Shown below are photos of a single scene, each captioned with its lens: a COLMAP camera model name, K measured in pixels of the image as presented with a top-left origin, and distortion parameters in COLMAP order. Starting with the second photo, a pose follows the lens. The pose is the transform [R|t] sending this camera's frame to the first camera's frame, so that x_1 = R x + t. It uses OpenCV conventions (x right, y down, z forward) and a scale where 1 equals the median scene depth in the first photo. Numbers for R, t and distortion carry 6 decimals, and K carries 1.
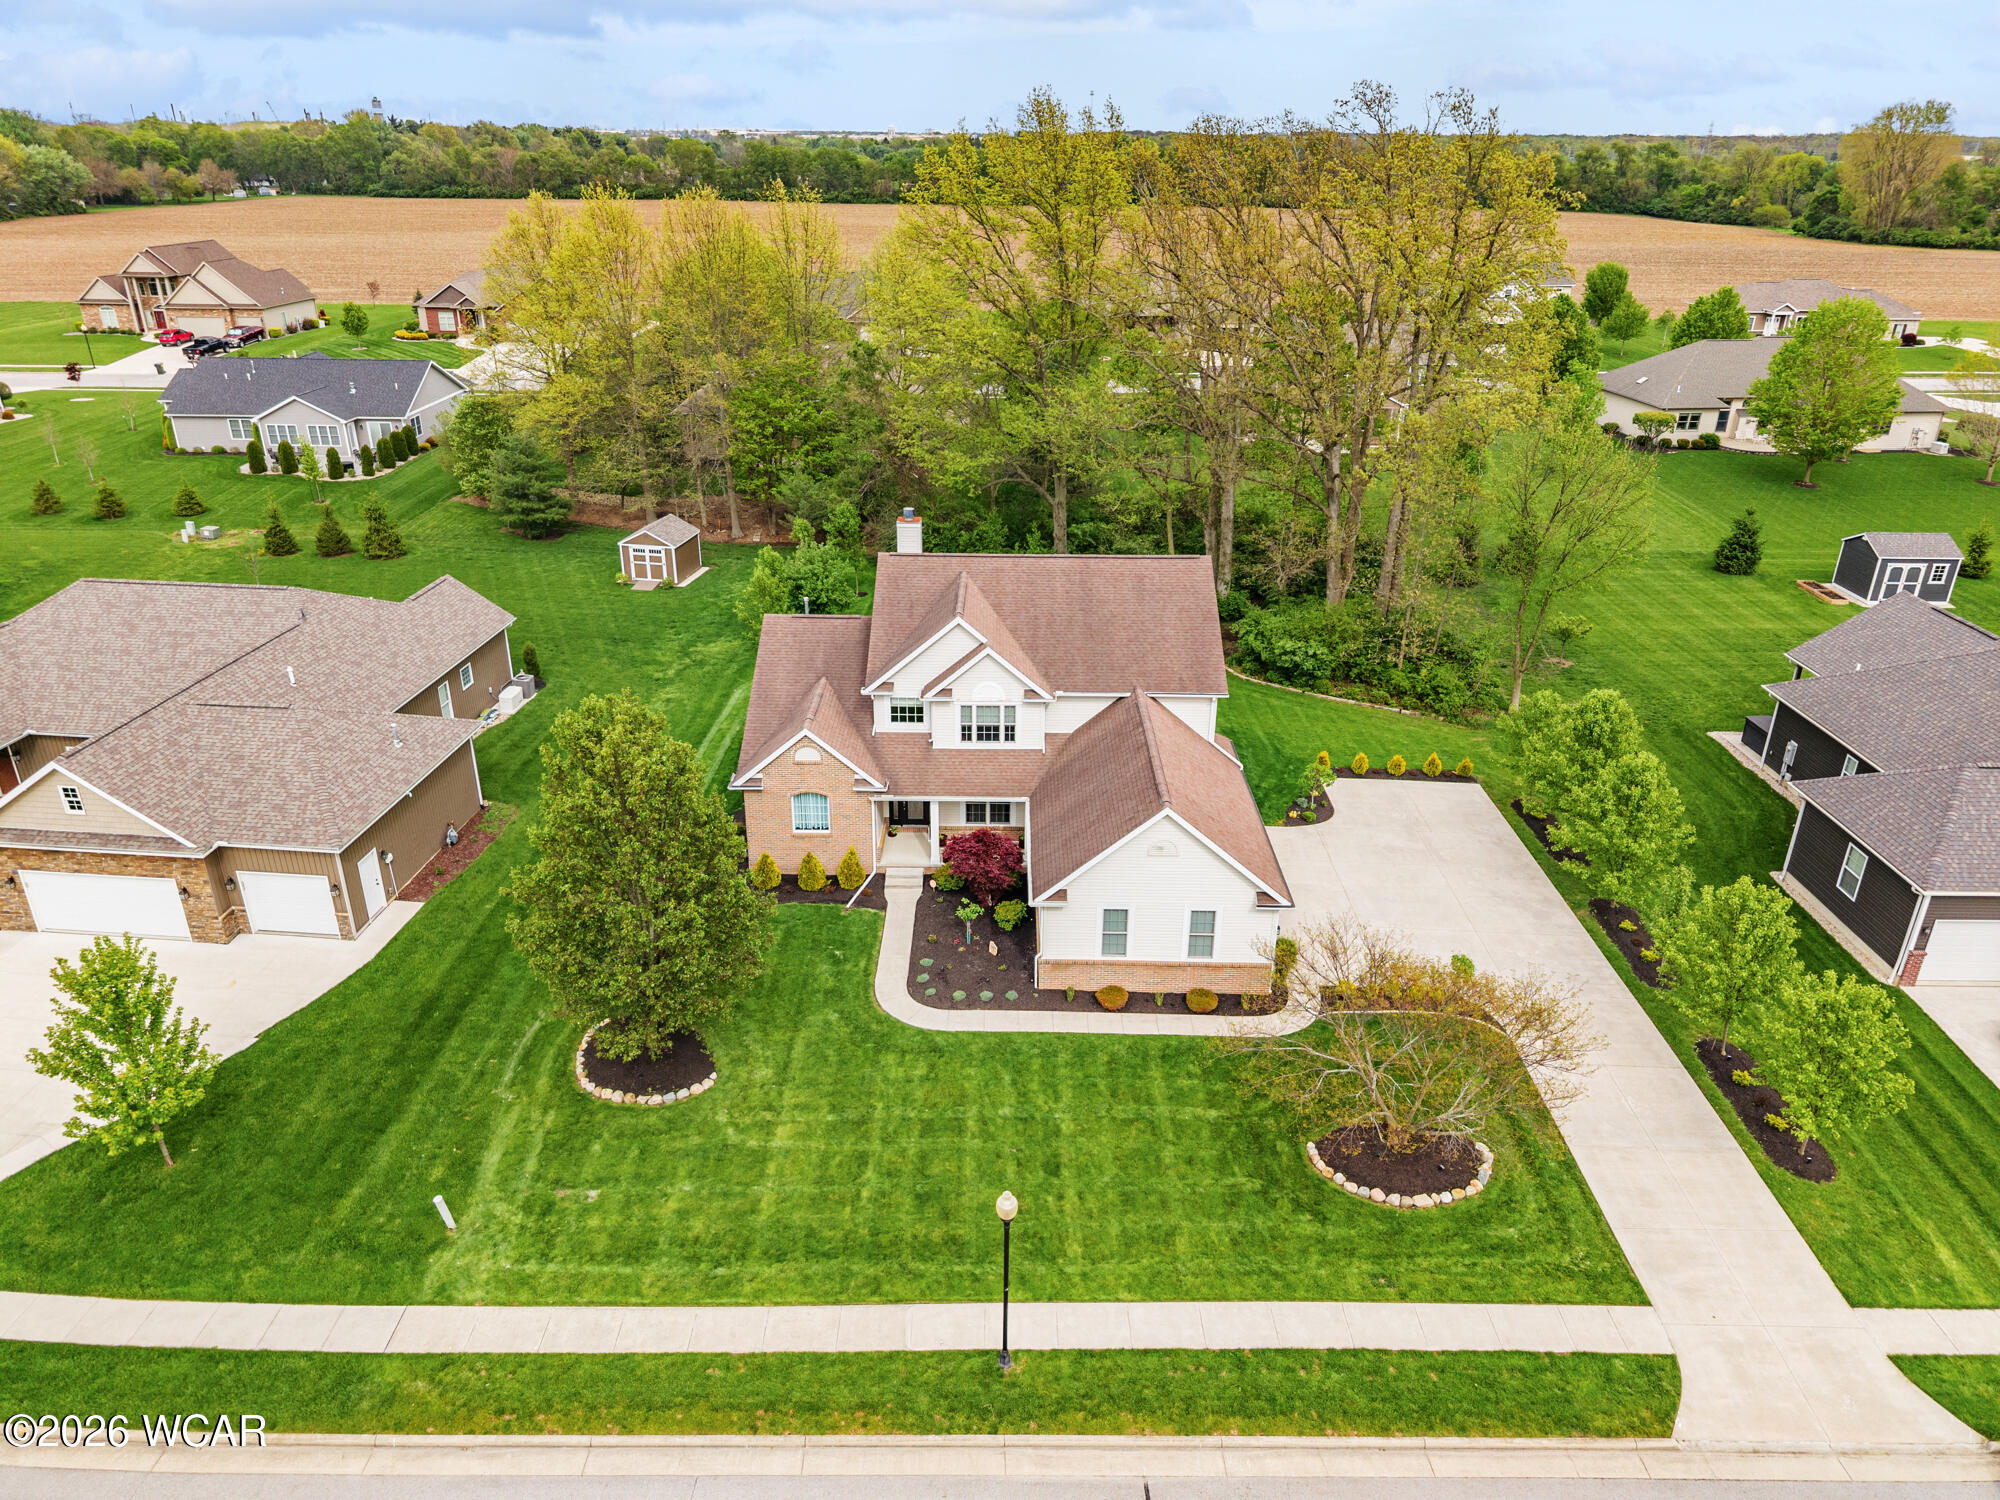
lens RADIAL K [[1338.6, 0, 1000.0], [0, 1338.6, 750.0], [0, 0, 1]] dist [0.019573, -0.016203]
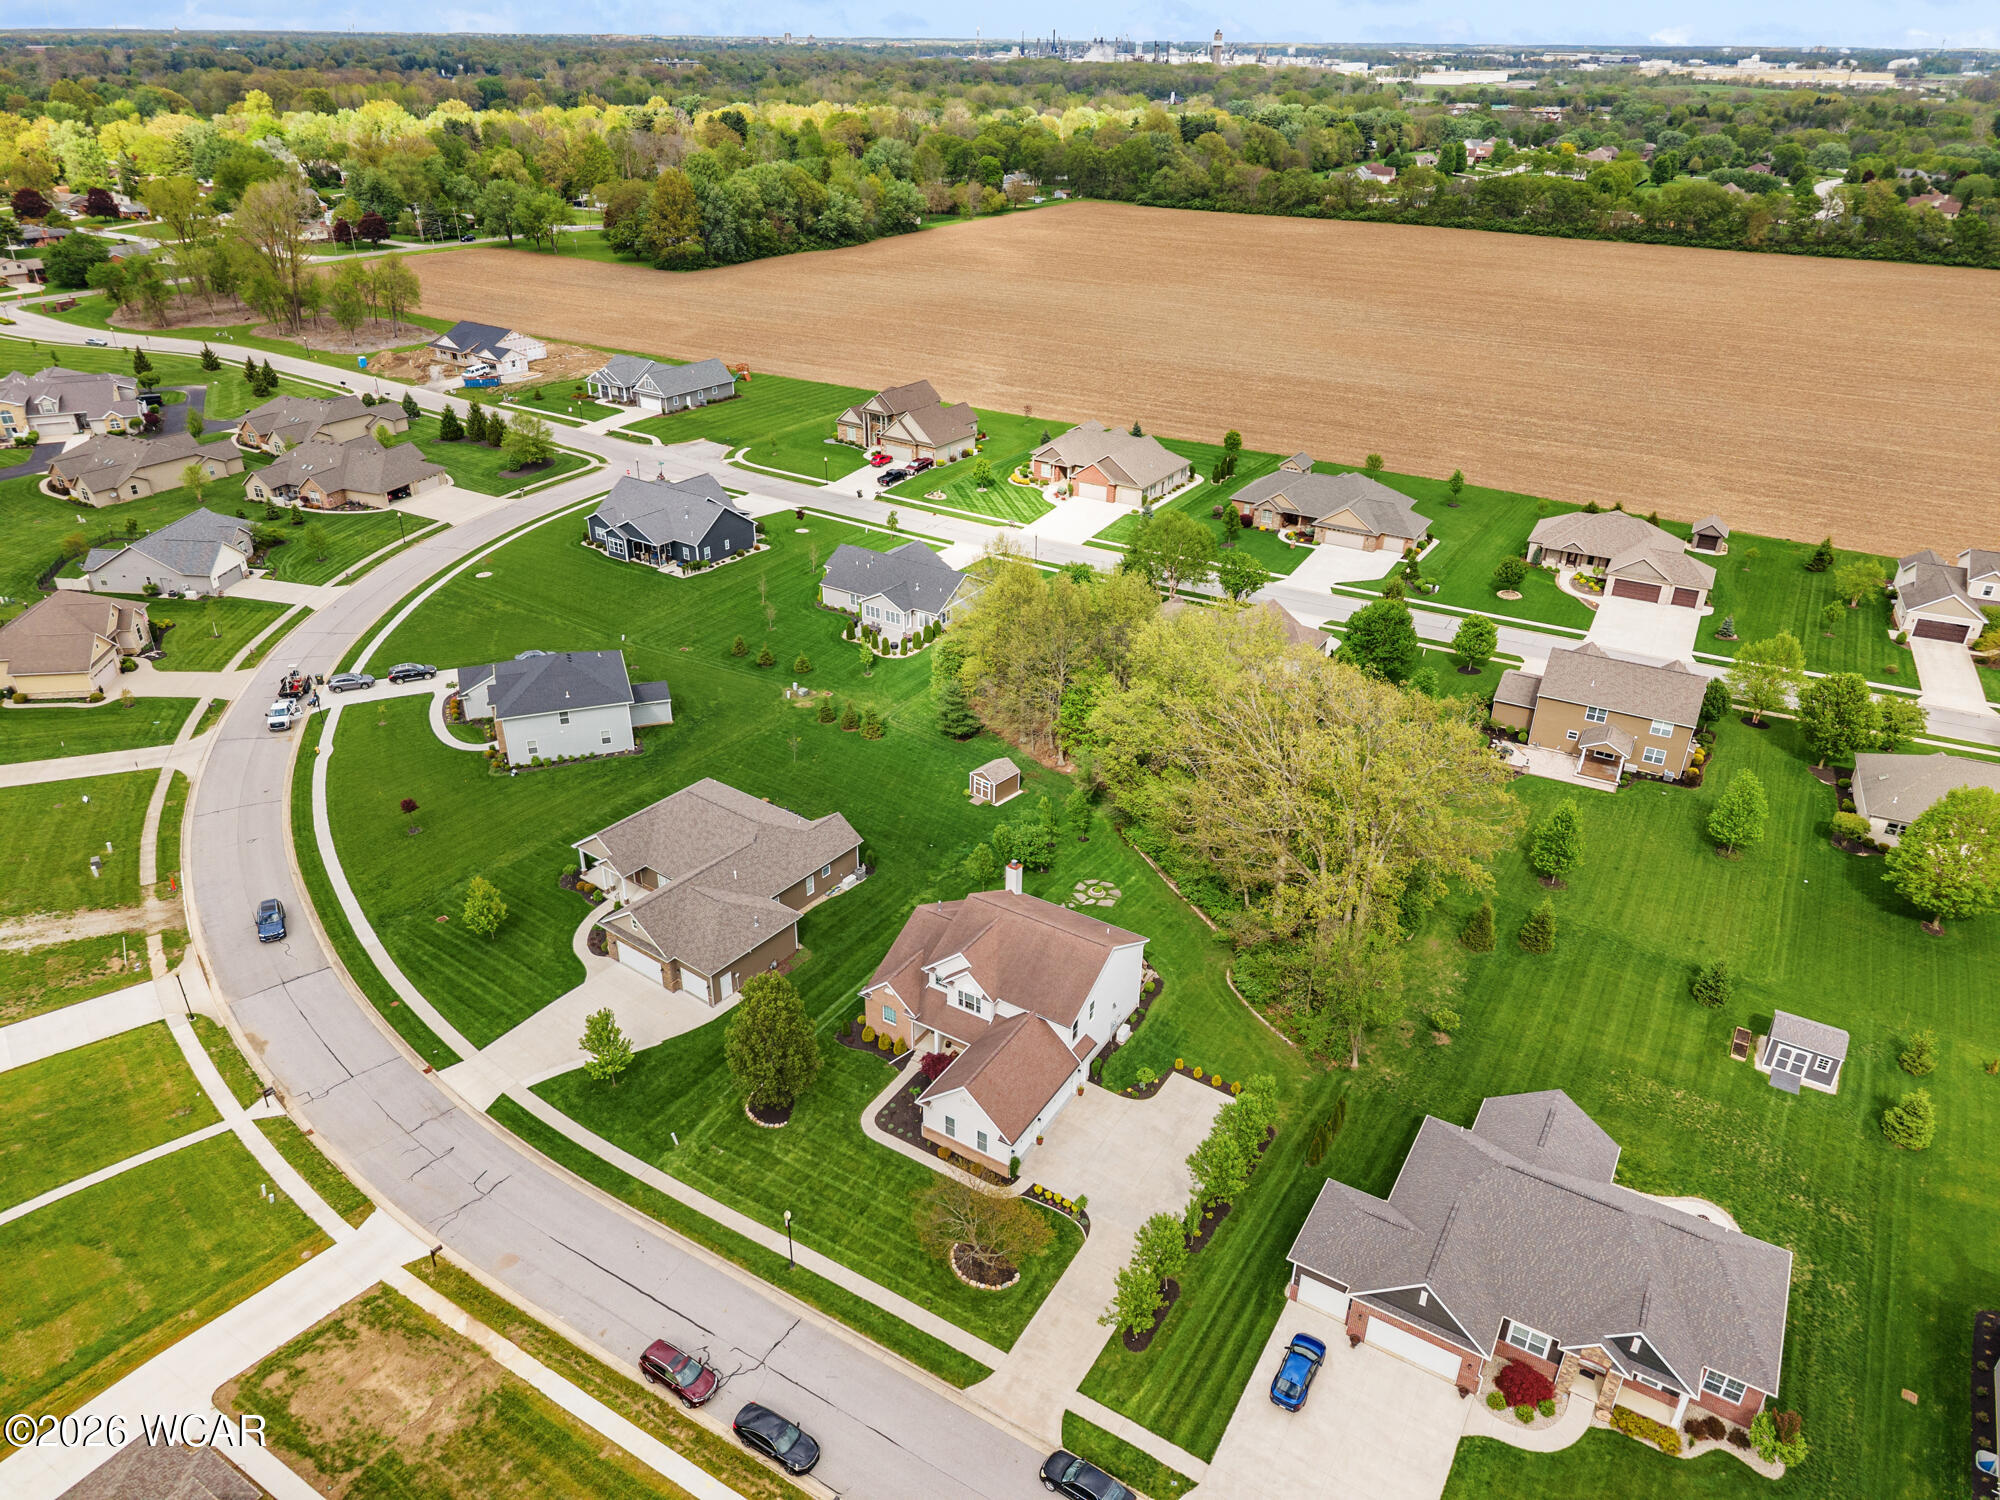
lens RADIAL K [[1338.6, 0, 1000.0], [0, 1338.6, 750.0], [0, 0, 1]] dist [0.019573, -0.016203]
pose [[0.853819, 0.245615, -0.458985, 0.984592], [-0.220133, 0.969336, 0.109219, -0.706659], [0.471737, 0.007784, 0.881705, -0.918057]]
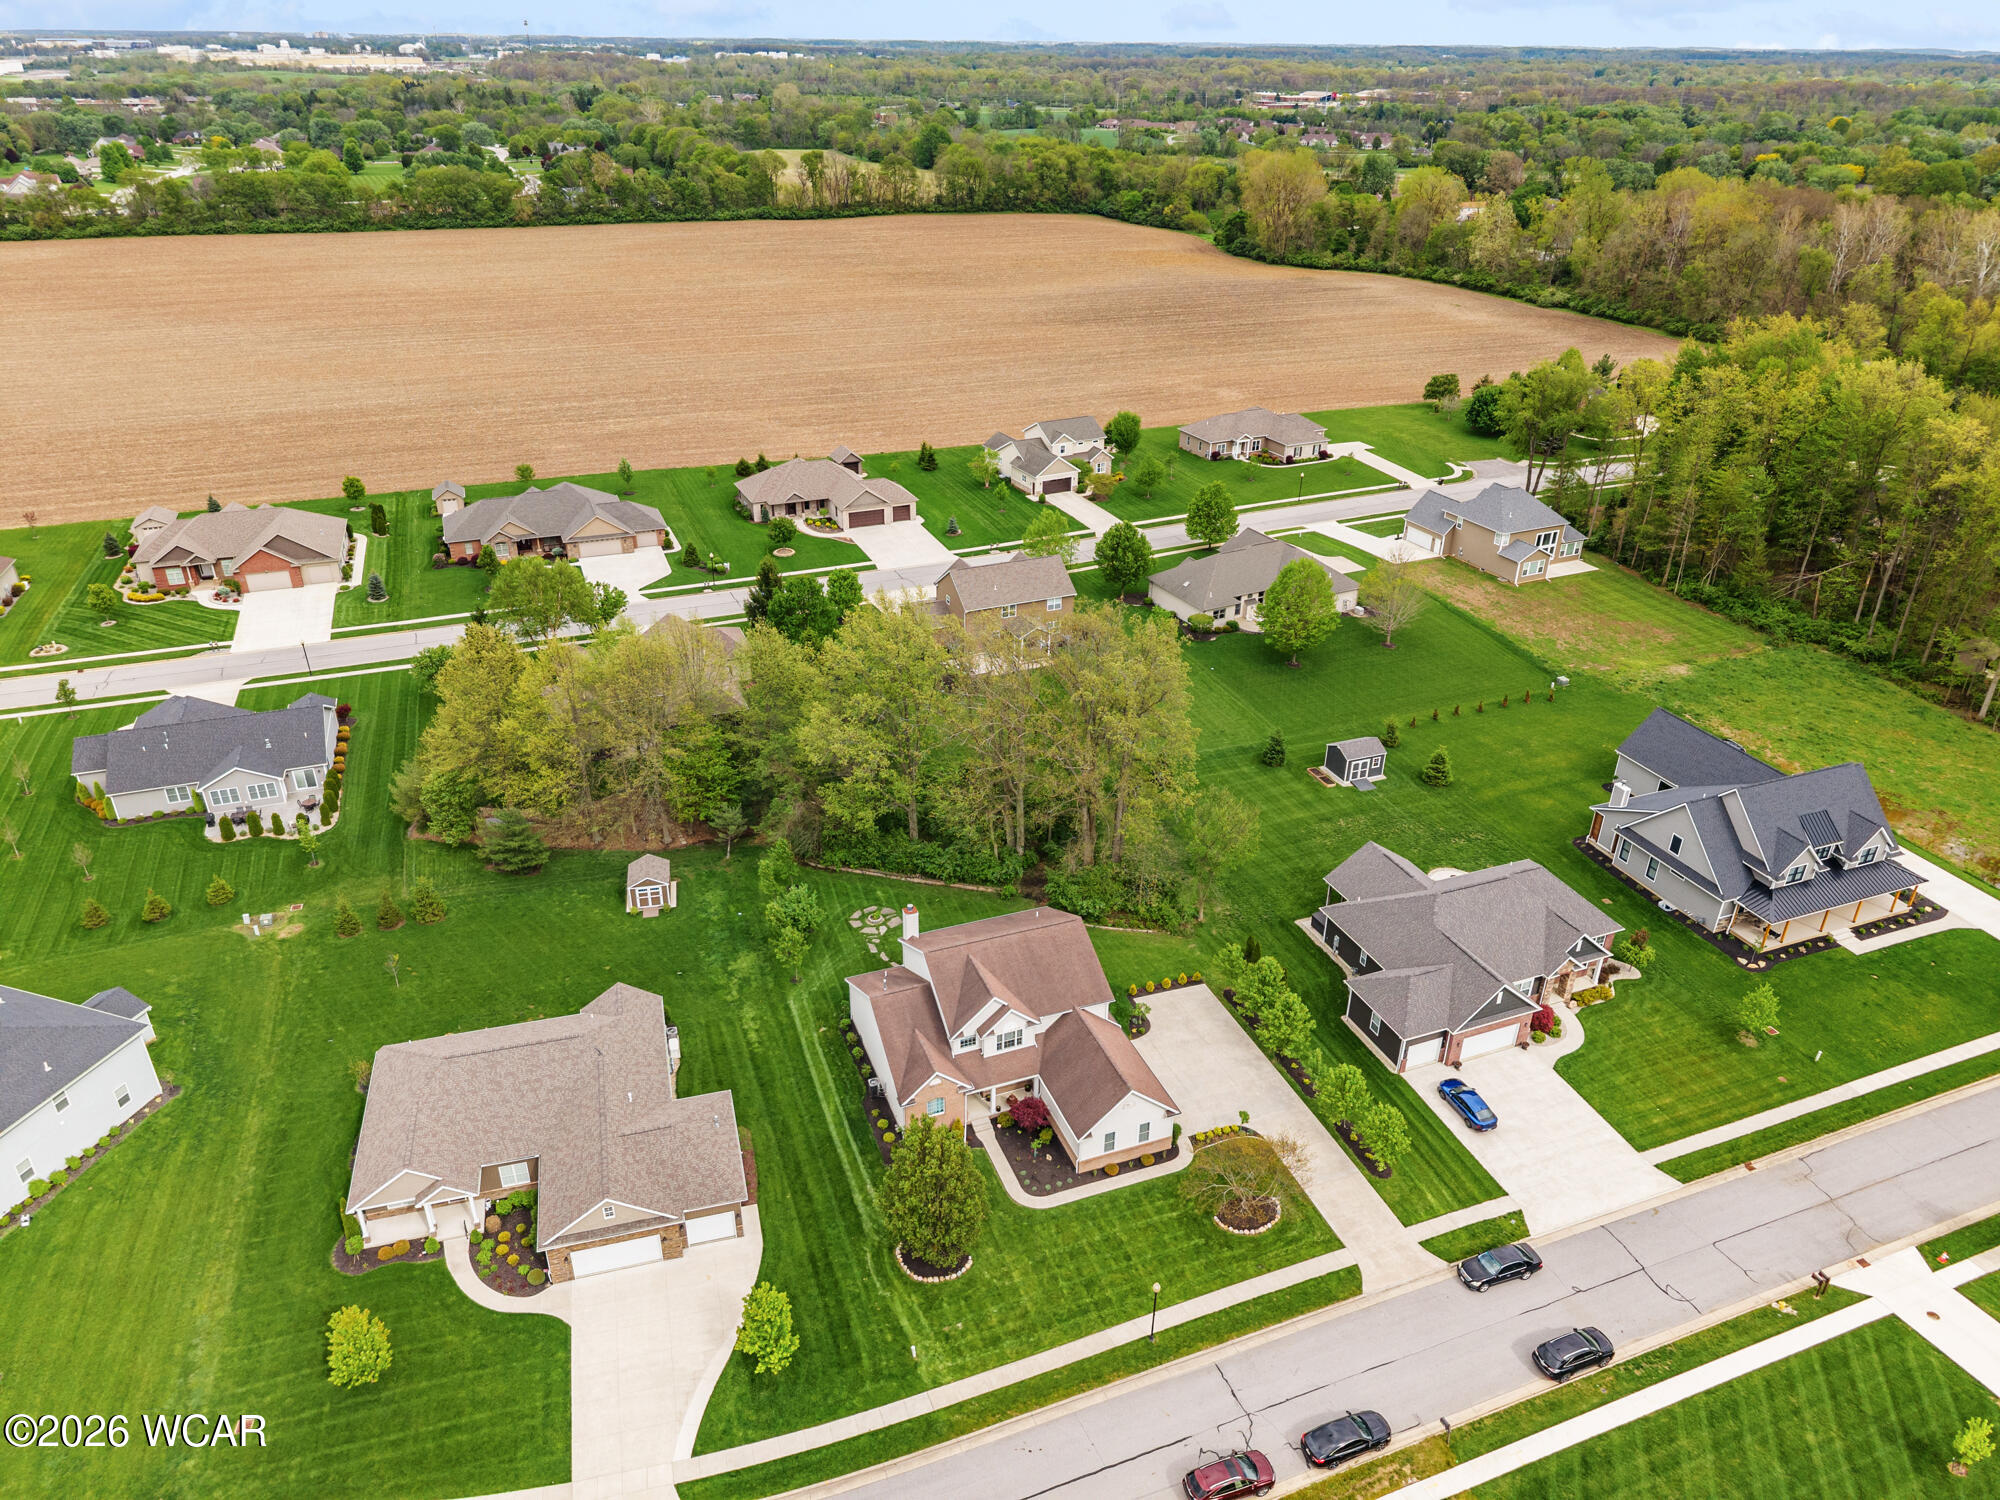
lens RADIAL K [[1338.6, 0, 1000.0], [0, 1338.6, 750.0], [0, 0, 1]] dist [0.019573, -0.016203]
pose [[0.930450, -0.169461, 0.324879, -0.665436], [0.149106, 0.985008, 0.086755, -0.693165], [-0.334710, -0.032280, 0.941768, -0.984430]]
